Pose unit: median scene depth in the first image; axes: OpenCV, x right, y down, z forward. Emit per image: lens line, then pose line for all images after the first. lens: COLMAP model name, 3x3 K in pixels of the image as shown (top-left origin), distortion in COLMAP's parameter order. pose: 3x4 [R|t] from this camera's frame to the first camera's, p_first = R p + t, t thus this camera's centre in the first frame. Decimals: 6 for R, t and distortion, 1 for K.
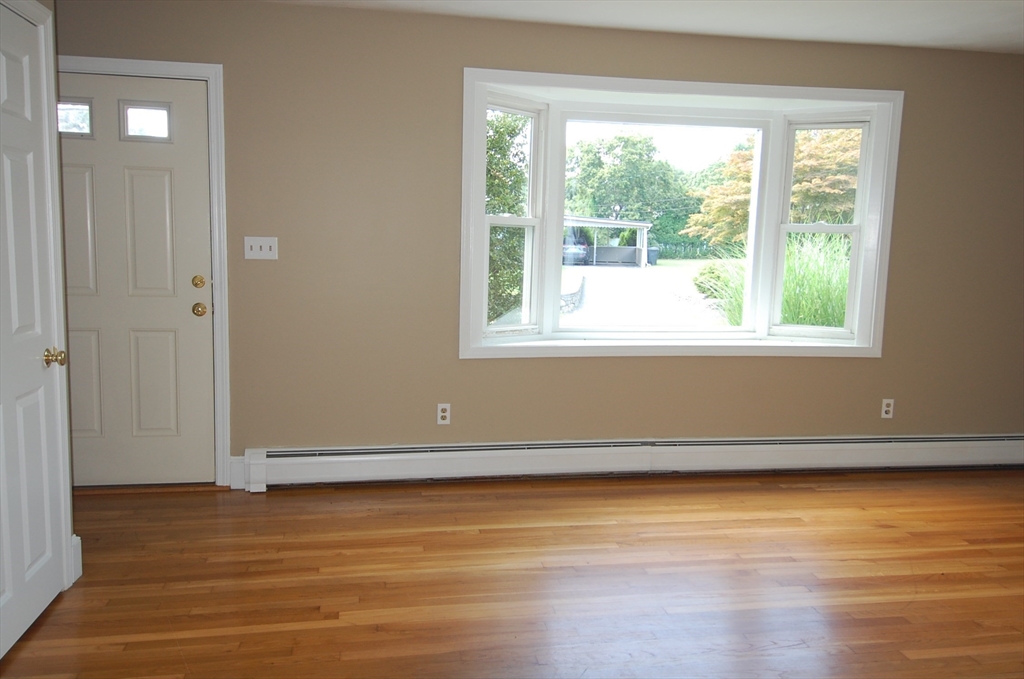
lens RADIAL K [[814.0, 0, 512.0], [0, 814.0, 339.5], [0, 0, 1]] dist [0.047890, -0.009262]
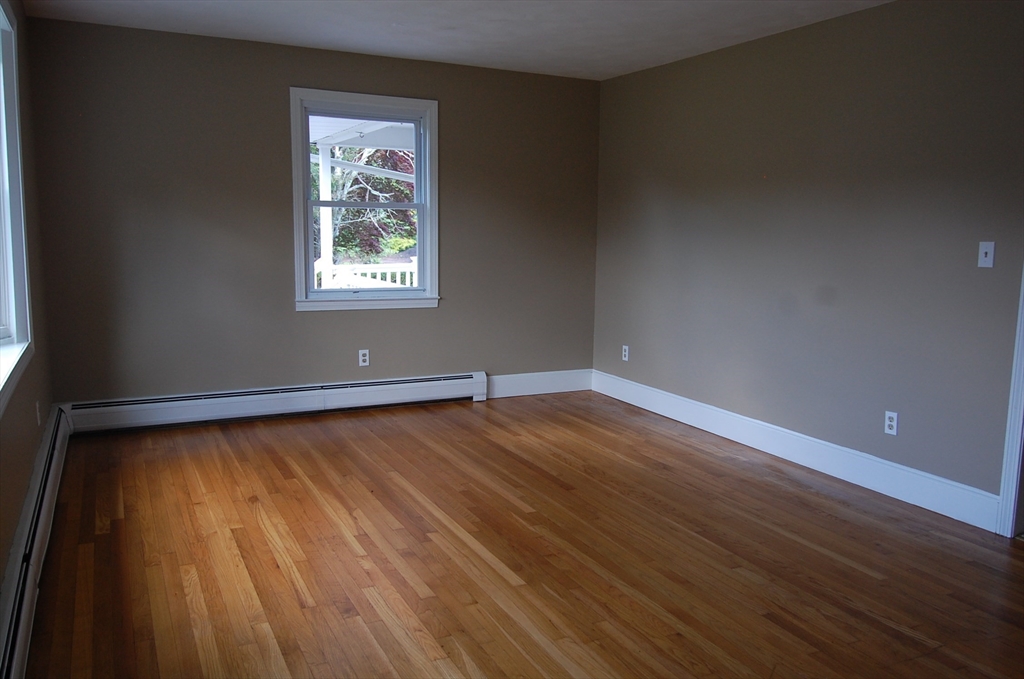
lens RADIAL K [[814.0, 0, 512.0], [0, 814.0, 339.5], [0, 0, 1]] dist [0.047890, -0.009262]
pose [[-0.275843, -0.154523, 0.948701, -0.529523], [0.101168, 0.976844, 0.188523, -0.112925], [-0.955864, 0.147981, -0.253823, 0.916462]]
